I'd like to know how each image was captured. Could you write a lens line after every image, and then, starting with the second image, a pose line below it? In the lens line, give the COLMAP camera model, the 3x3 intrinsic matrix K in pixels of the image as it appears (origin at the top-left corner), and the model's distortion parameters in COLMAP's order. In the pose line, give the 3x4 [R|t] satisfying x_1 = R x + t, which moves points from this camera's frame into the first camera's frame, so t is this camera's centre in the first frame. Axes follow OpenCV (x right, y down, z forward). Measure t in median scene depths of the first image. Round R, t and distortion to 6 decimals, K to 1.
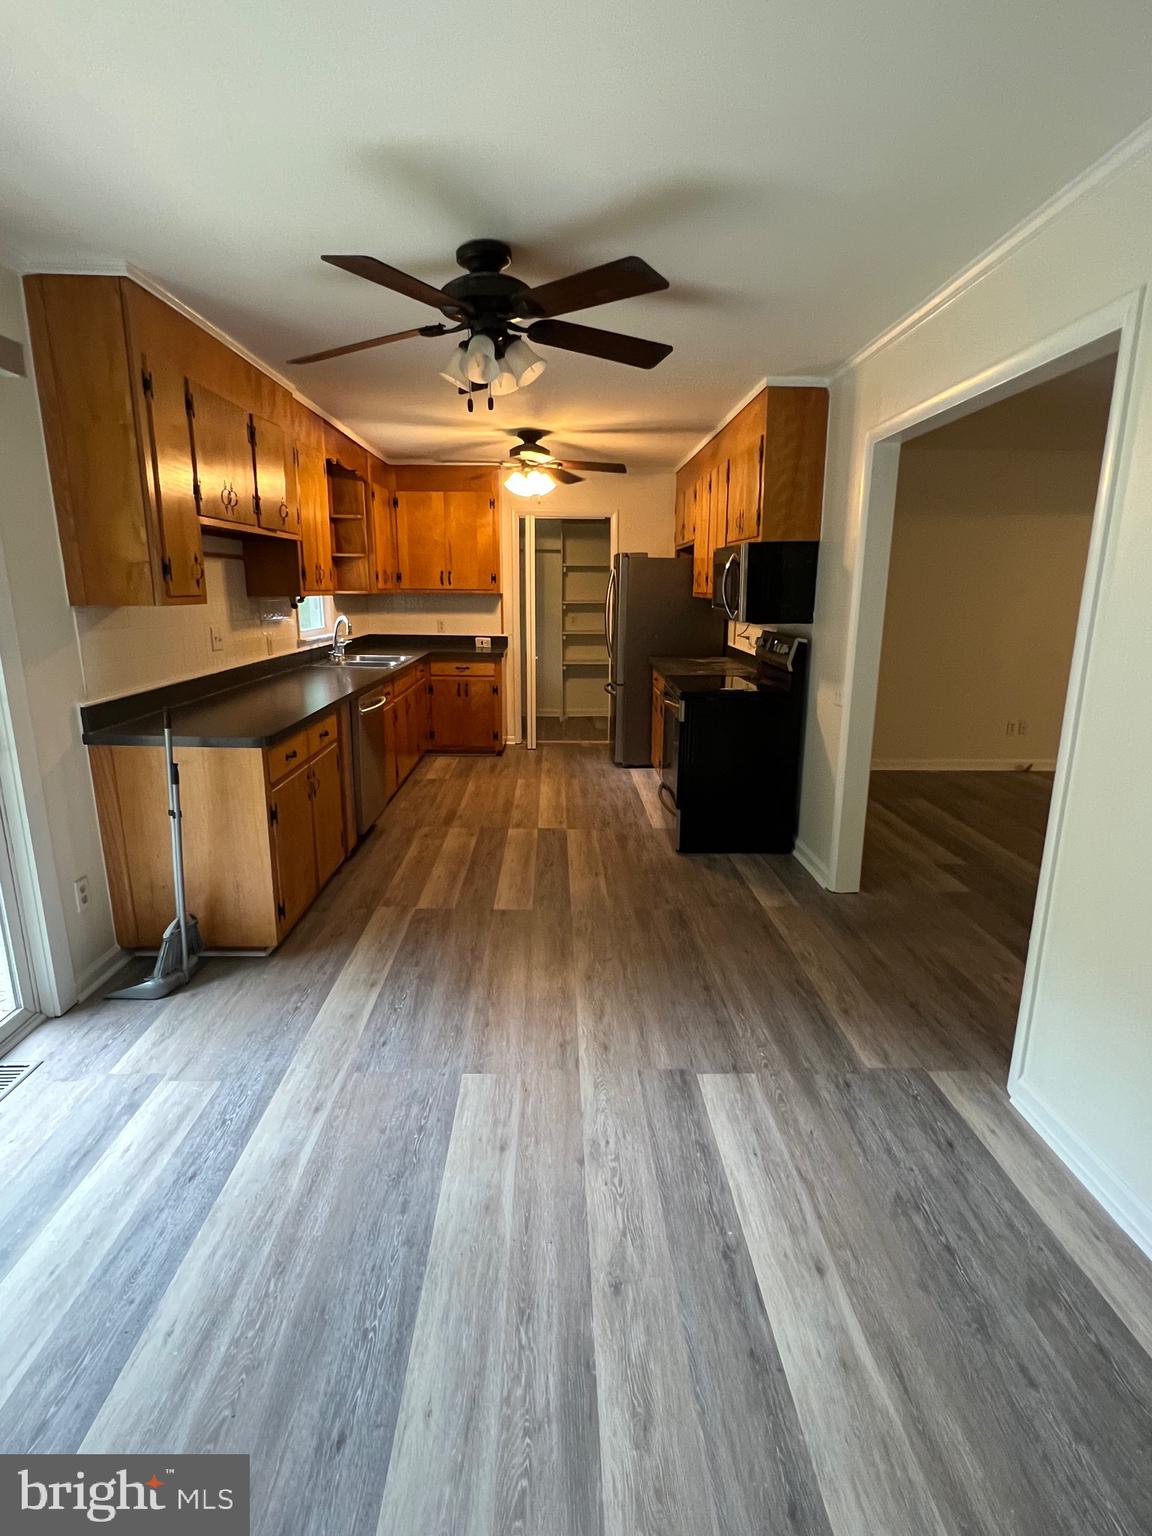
lens RADIAL K [[762.5, 0, 574.0], [0, 762.5, 766.5], [0, 0, 1]] dist [0.000289, 0.000476]
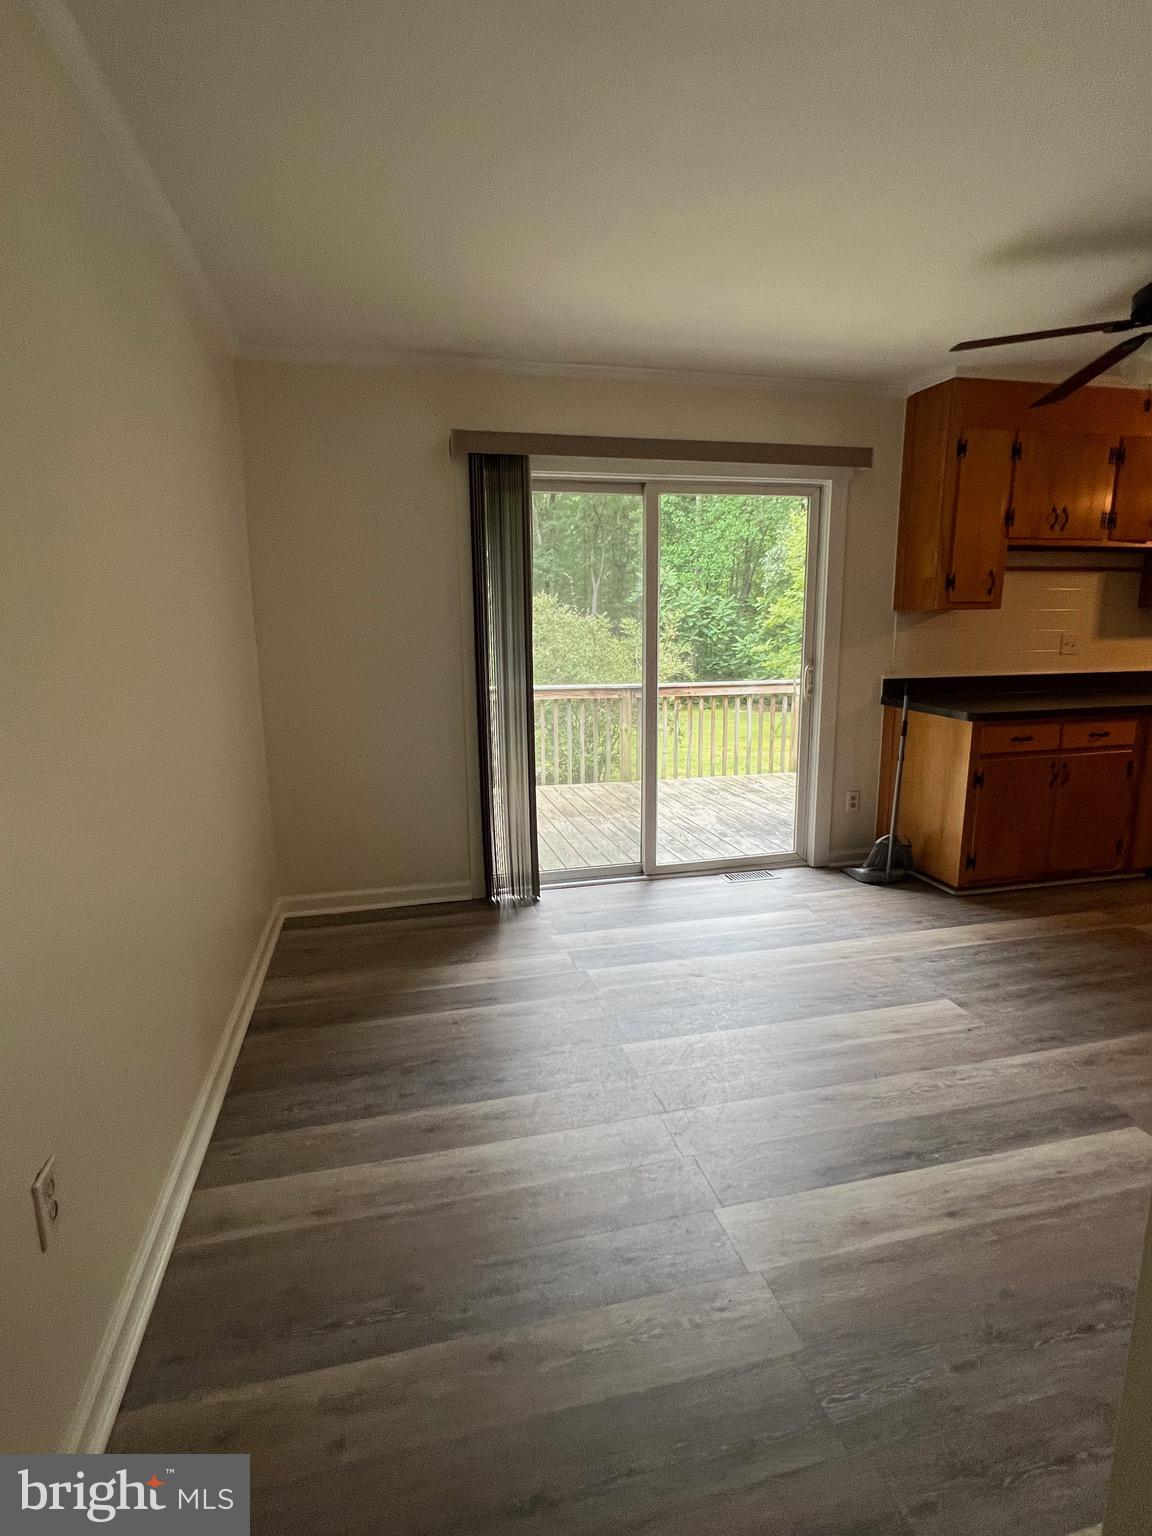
lens RADIAL K [[762.5, 0, 571.4], [0, 762.5, 769.9], [0, 0, 1]] dist [0.000289, 0.000476]
pose [[0.219848, 0.178663, -0.959034, 0.665965], [-0.214044, 0.967965, 0.131259, 0.028264], [0.951763, 0.176419, 0.251047, 0.081757]]
